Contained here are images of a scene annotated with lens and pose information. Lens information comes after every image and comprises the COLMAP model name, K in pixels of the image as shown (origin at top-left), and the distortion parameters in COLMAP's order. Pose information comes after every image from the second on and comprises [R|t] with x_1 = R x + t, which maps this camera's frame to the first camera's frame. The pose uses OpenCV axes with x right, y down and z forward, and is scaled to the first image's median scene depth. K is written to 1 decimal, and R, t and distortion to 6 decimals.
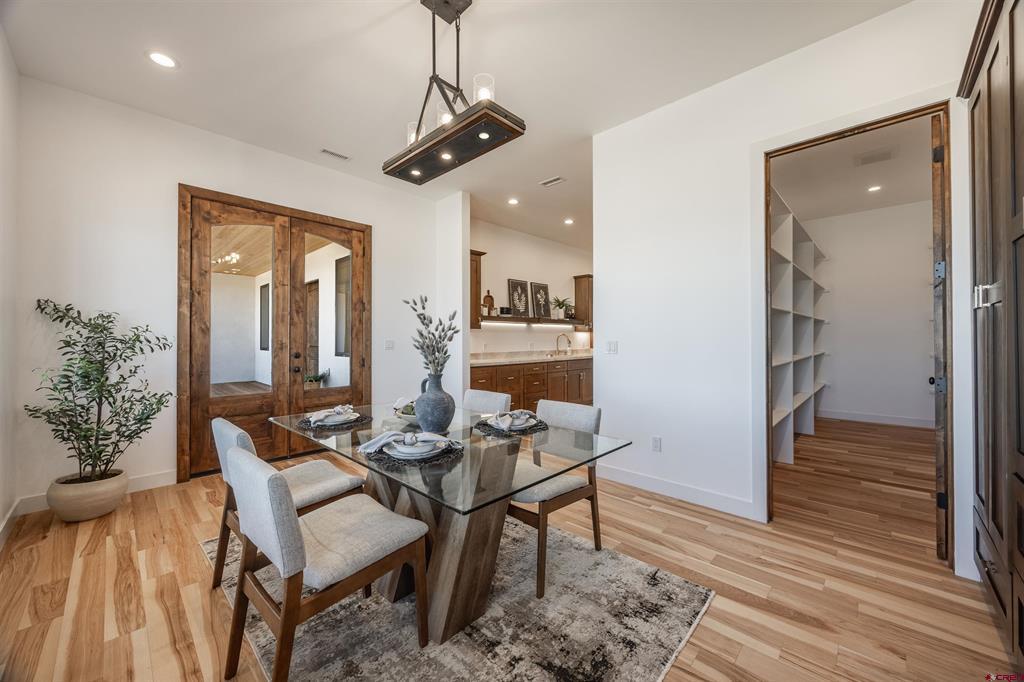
lens RADIAL K [[386.9, 0, 511.4], [0, 386.9, 336.9], [0, 0, 1]] dist [-0.003089, -0.000525]
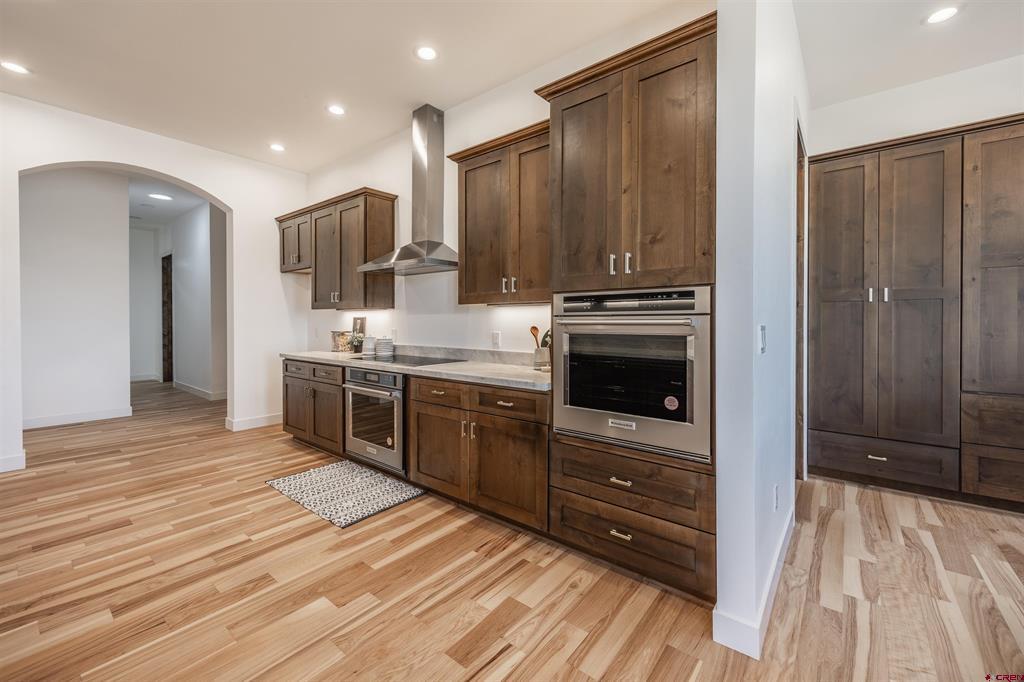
lens RADIAL K [[418.5, 0, 505.3], [0, 418.5, 322.4], [0, 0, 1]] dist [0.000987, 0.000510]
pose [[-0.074440, 0.001488, 0.997224, -0.123219], [-0.000367, 0.999999, -0.001519, 0.004026], [-0.997225, -0.000479, -0.074440, 0.760521]]
